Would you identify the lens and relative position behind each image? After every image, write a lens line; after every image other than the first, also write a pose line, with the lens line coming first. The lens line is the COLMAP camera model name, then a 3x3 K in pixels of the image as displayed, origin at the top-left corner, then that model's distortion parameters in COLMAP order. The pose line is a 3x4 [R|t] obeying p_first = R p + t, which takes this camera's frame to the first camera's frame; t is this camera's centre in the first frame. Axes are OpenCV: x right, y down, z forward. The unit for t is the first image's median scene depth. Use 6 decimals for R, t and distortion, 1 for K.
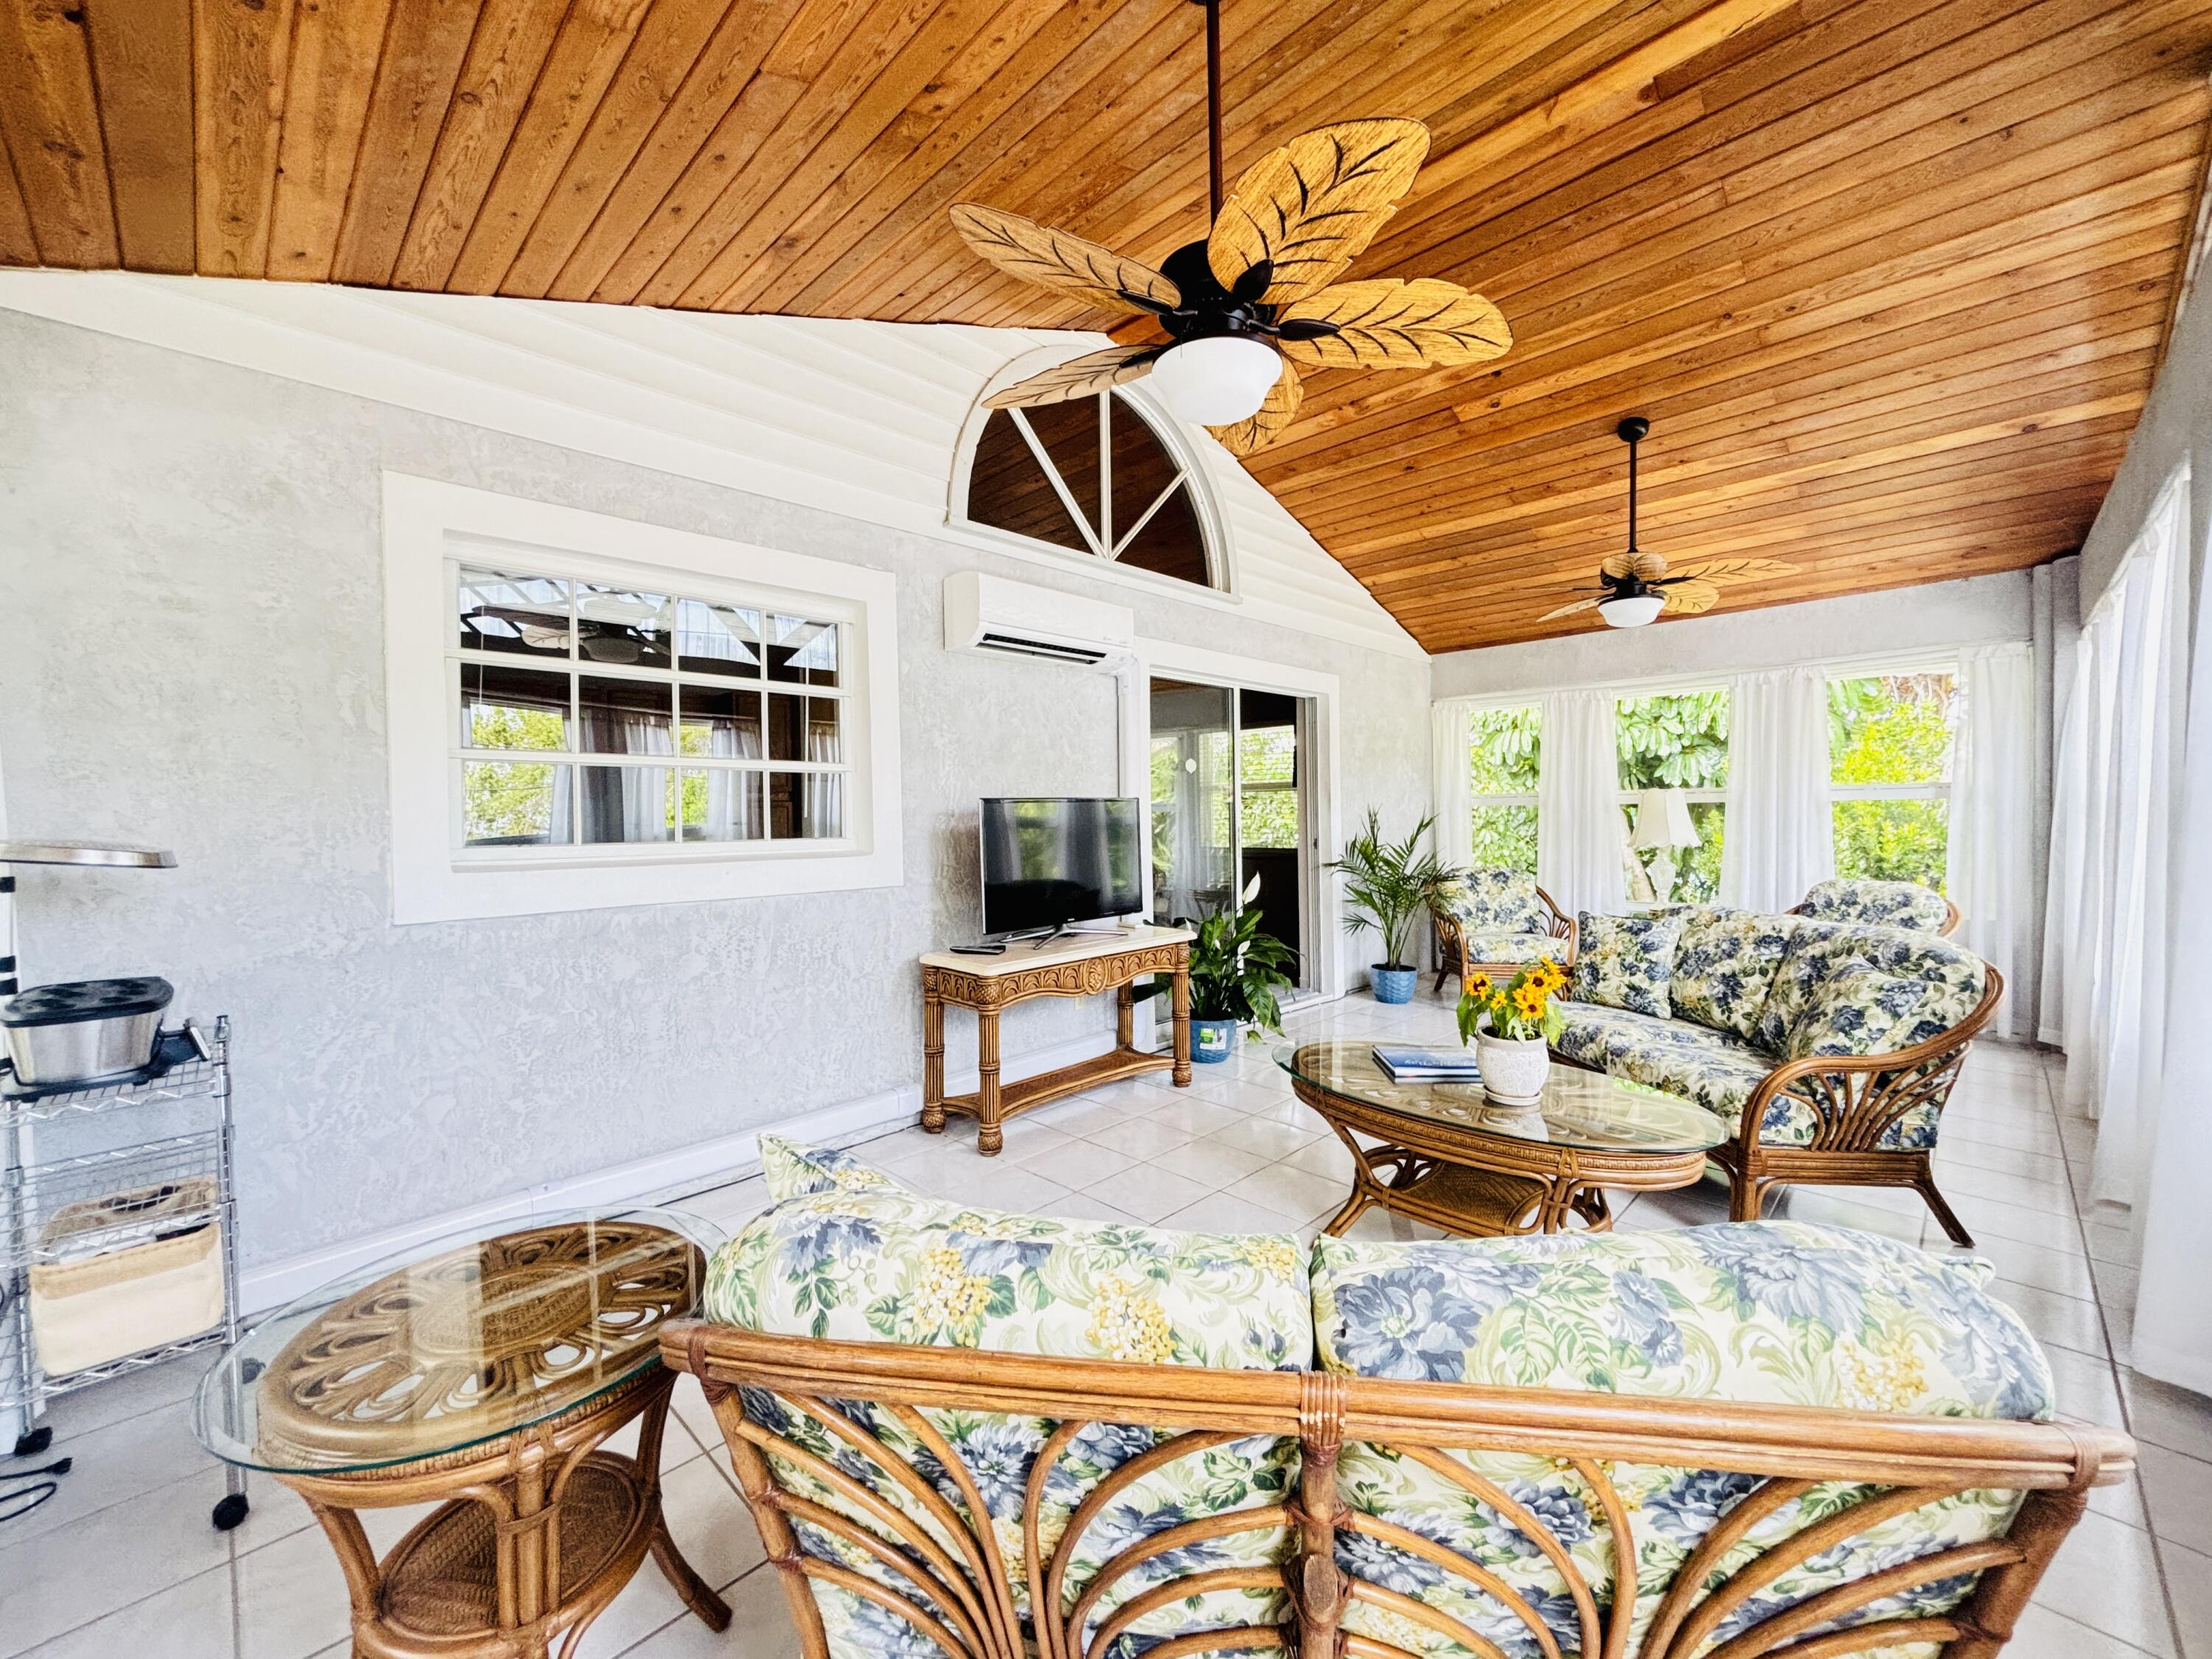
lens RADIAL K [[885.0, 0, 1101.5], [0, 885.0, 821.1], [0, 0, 1]] dist [-0.002763, 0.000137]
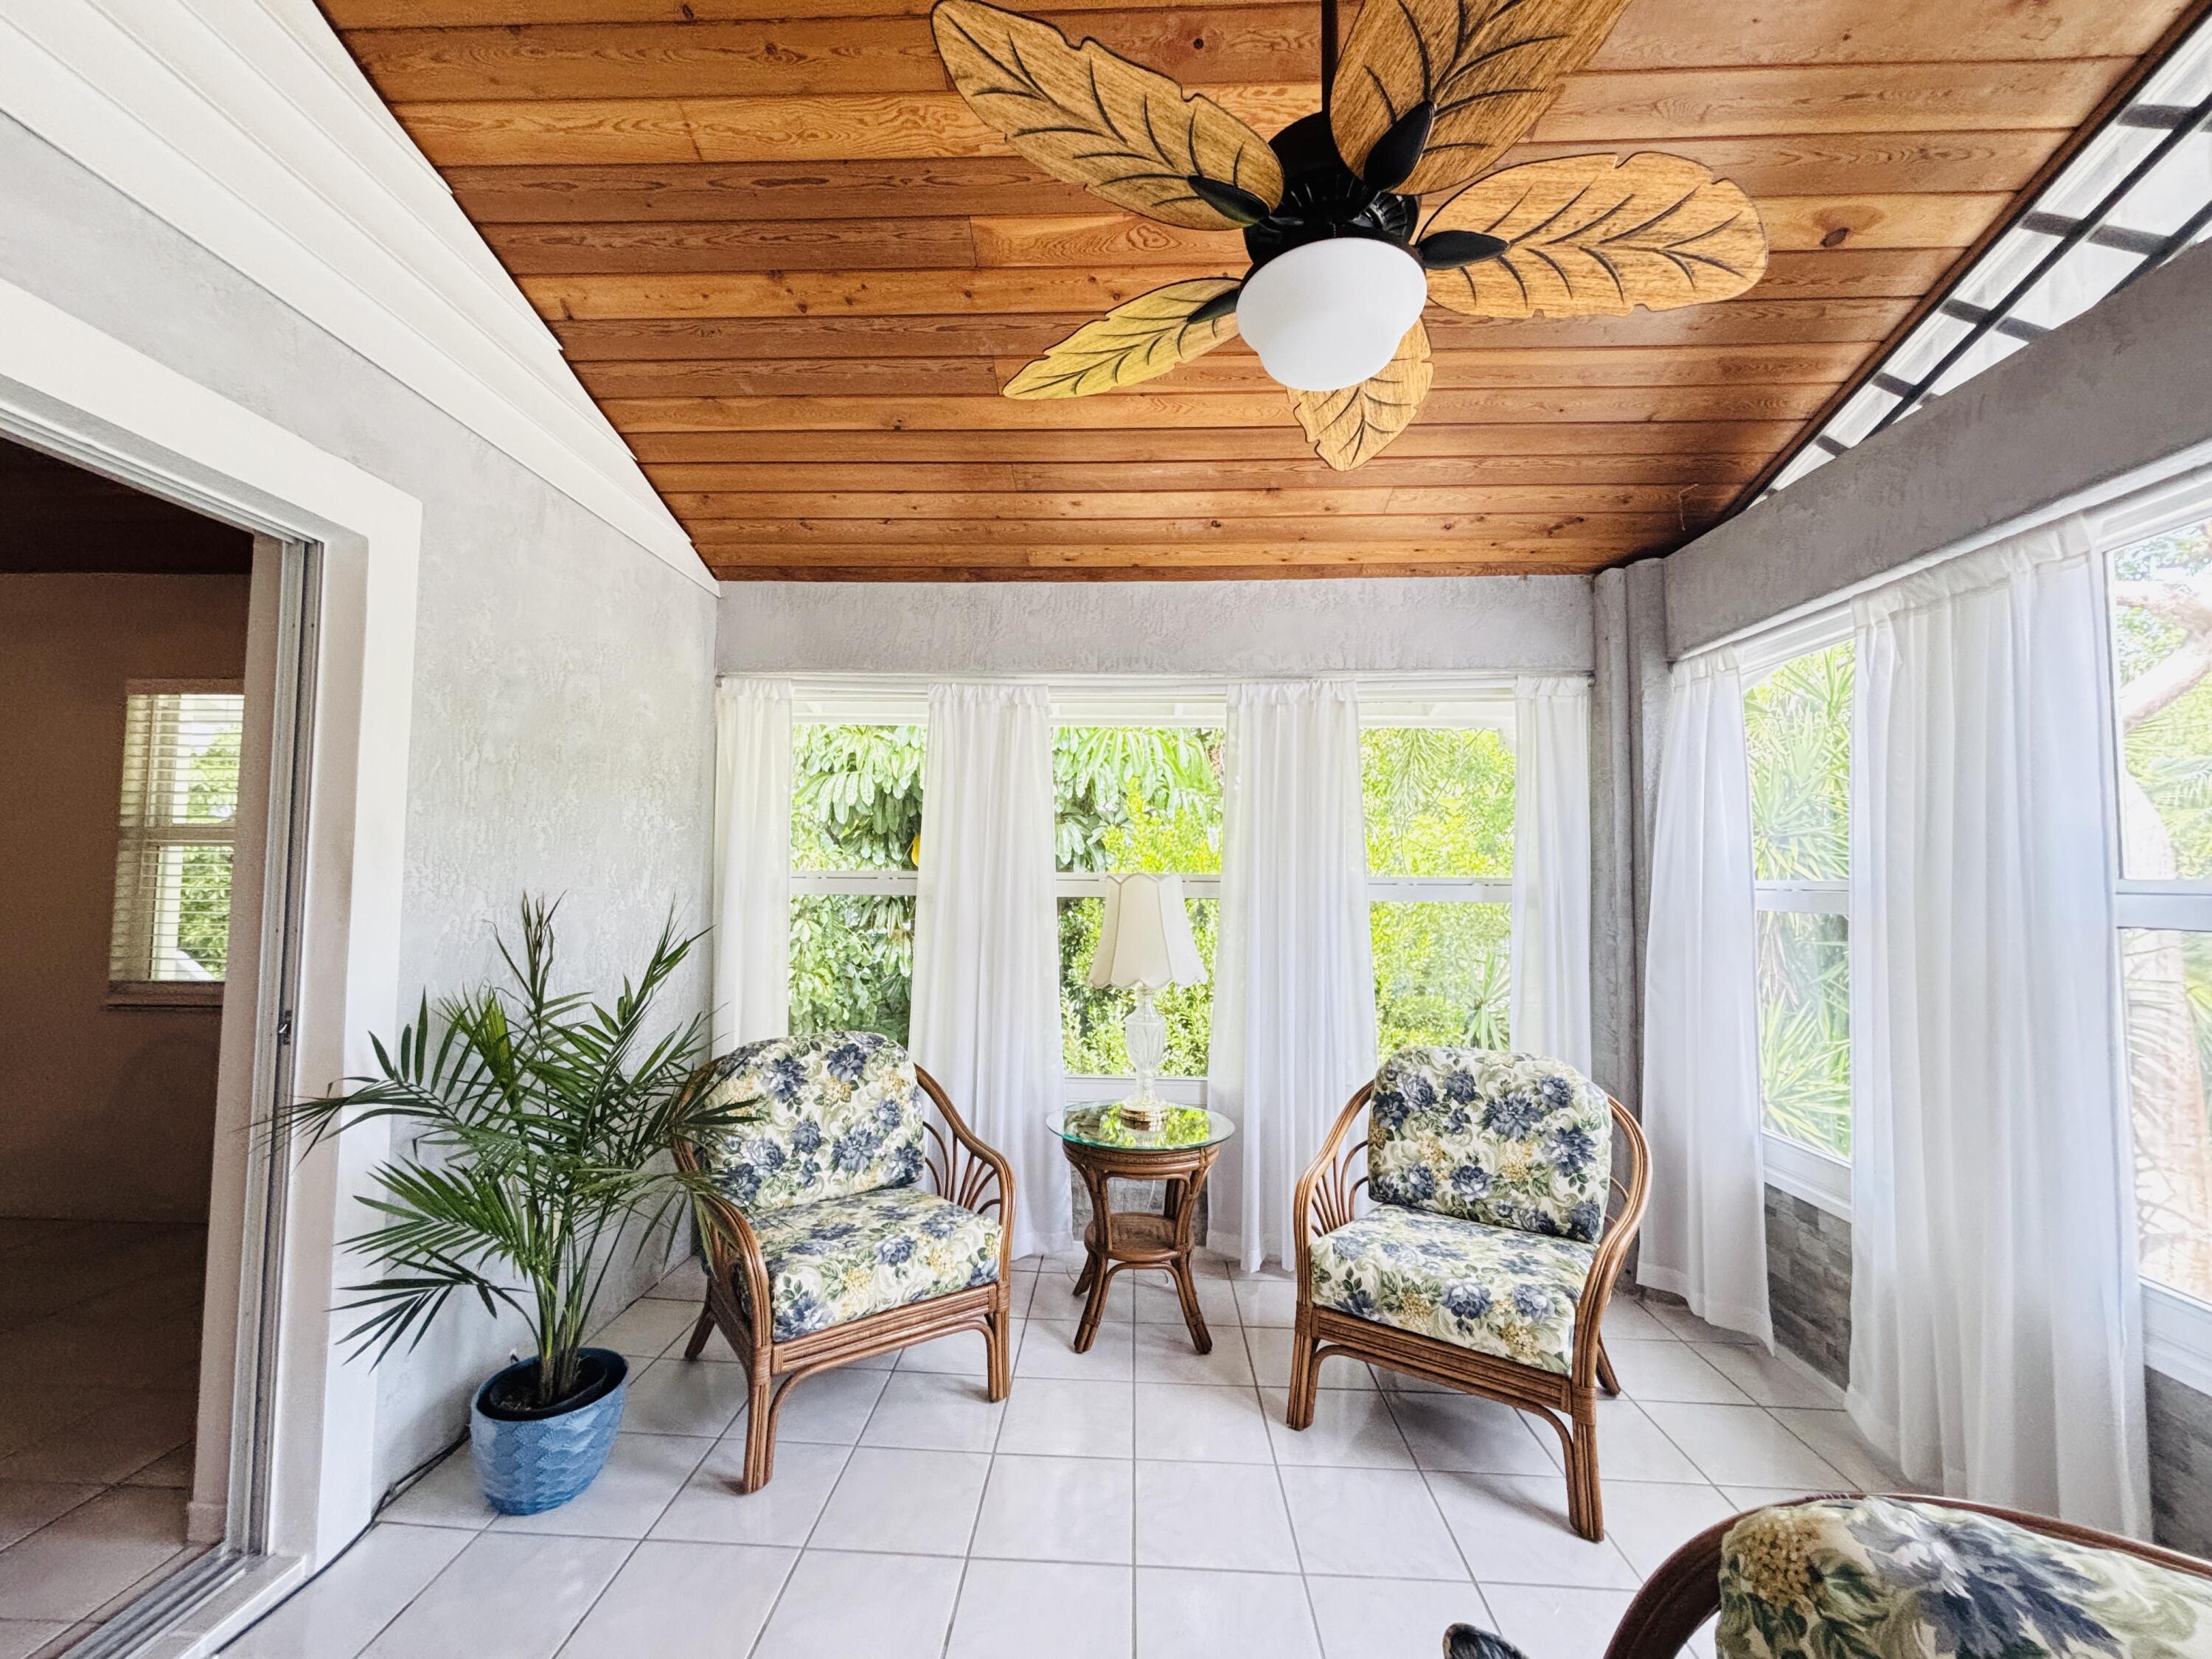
lens RADIAL K [[885.0, 0, 1101.5], [0, 885.0, 821.1], [0, 0, 1]] dist [-0.002763, 0.000137]
pose [[0.732256, 0.061983, 0.678203, 0.234795], [-0.013310, 0.996962, -0.076745, -0.025255], [-0.680899, 0.047171, 0.730856, 0.583264]]
